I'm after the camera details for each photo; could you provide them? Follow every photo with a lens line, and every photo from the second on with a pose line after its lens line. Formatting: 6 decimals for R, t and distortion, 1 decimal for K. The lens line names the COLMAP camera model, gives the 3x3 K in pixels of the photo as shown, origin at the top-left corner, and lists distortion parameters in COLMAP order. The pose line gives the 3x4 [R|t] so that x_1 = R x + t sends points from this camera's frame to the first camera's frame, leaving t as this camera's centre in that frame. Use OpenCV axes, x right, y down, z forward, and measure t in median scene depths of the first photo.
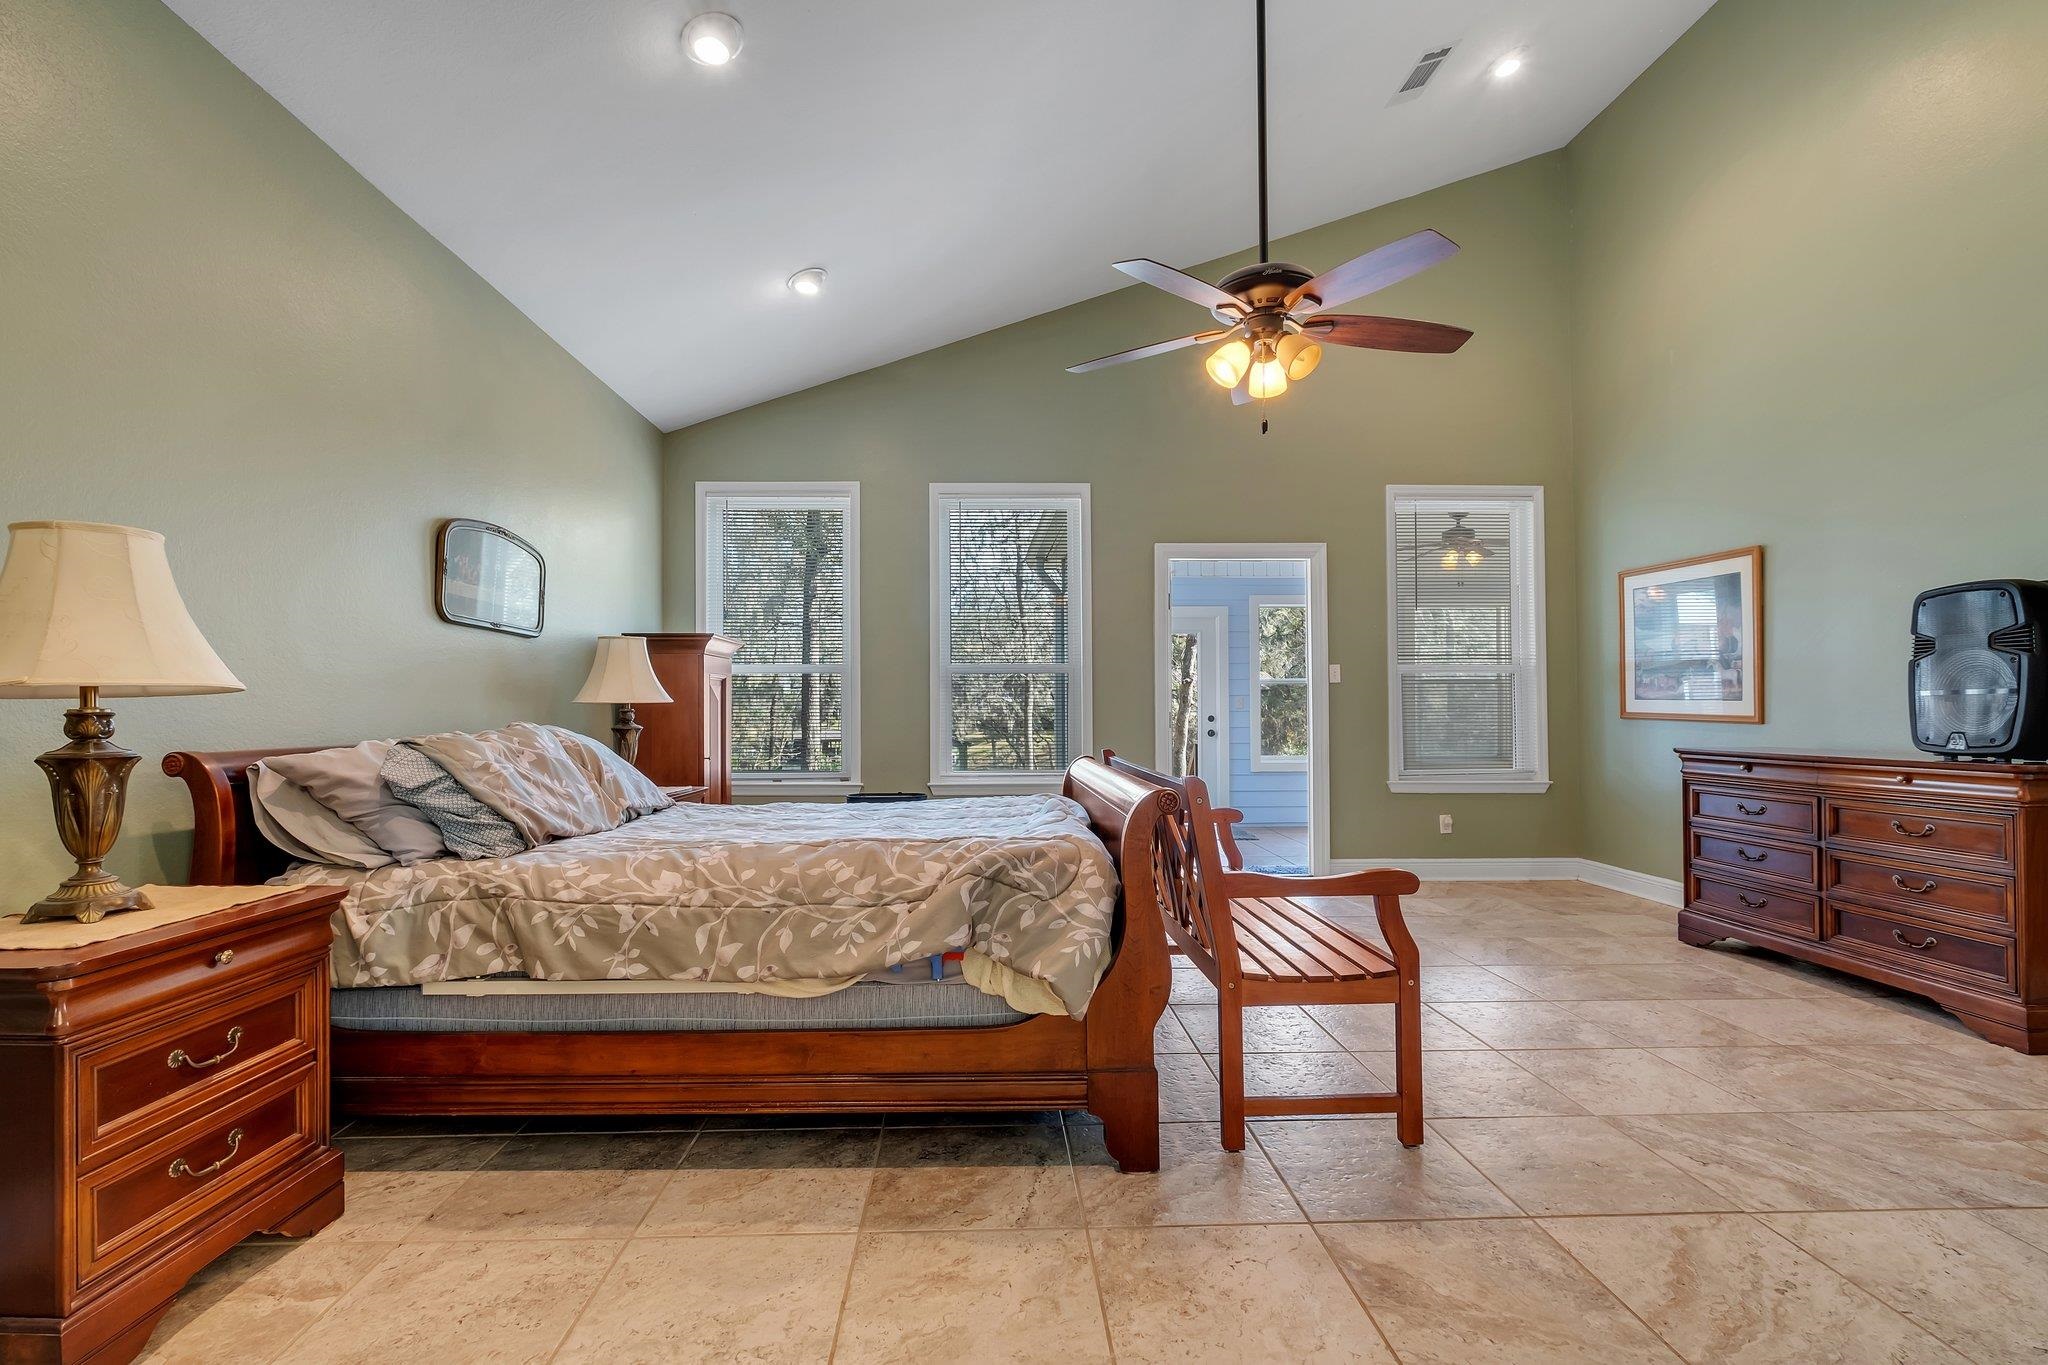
lens RADIAL K [[898.7, 0, 1017.6], [0, 898.7, 693.2], [0, 0, 1]] dist [-0.007803, -0.000323]
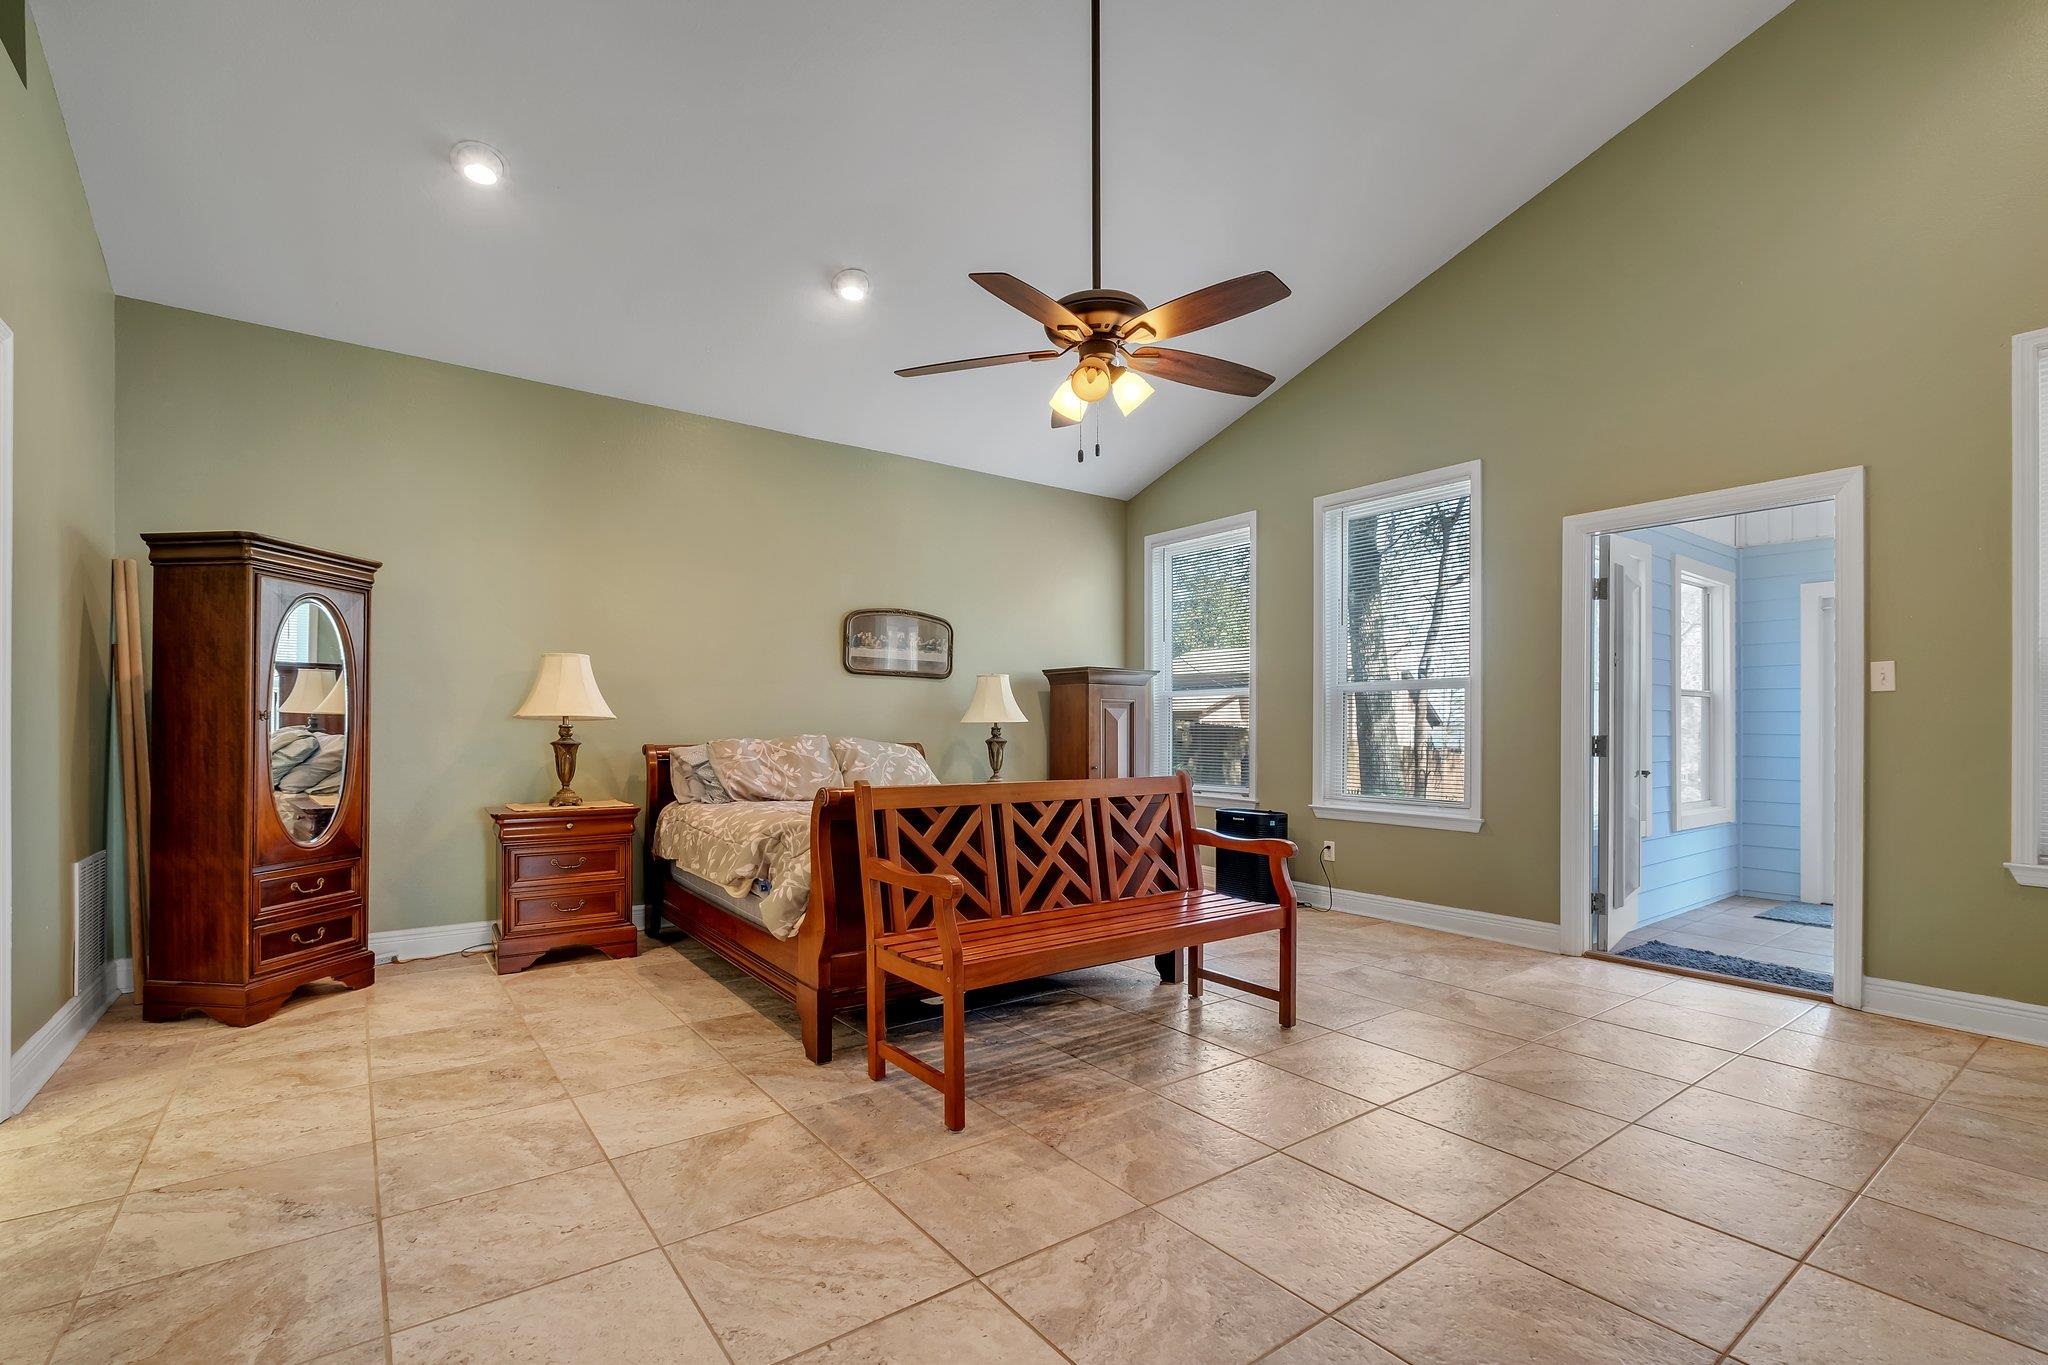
lens RADIAL K [[904.3, 0, 1007.7], [0, 904.3, 719.9], [0, 0, 1]] dist [-0.004625, -0.000376]
pose [[0.569039, -0.000990, -0.822310, 1.425750], [0.008759, 0.999950, 0.004858, 0.000103], [0.822264, -0.009967, 0.569019, 0.443826]]
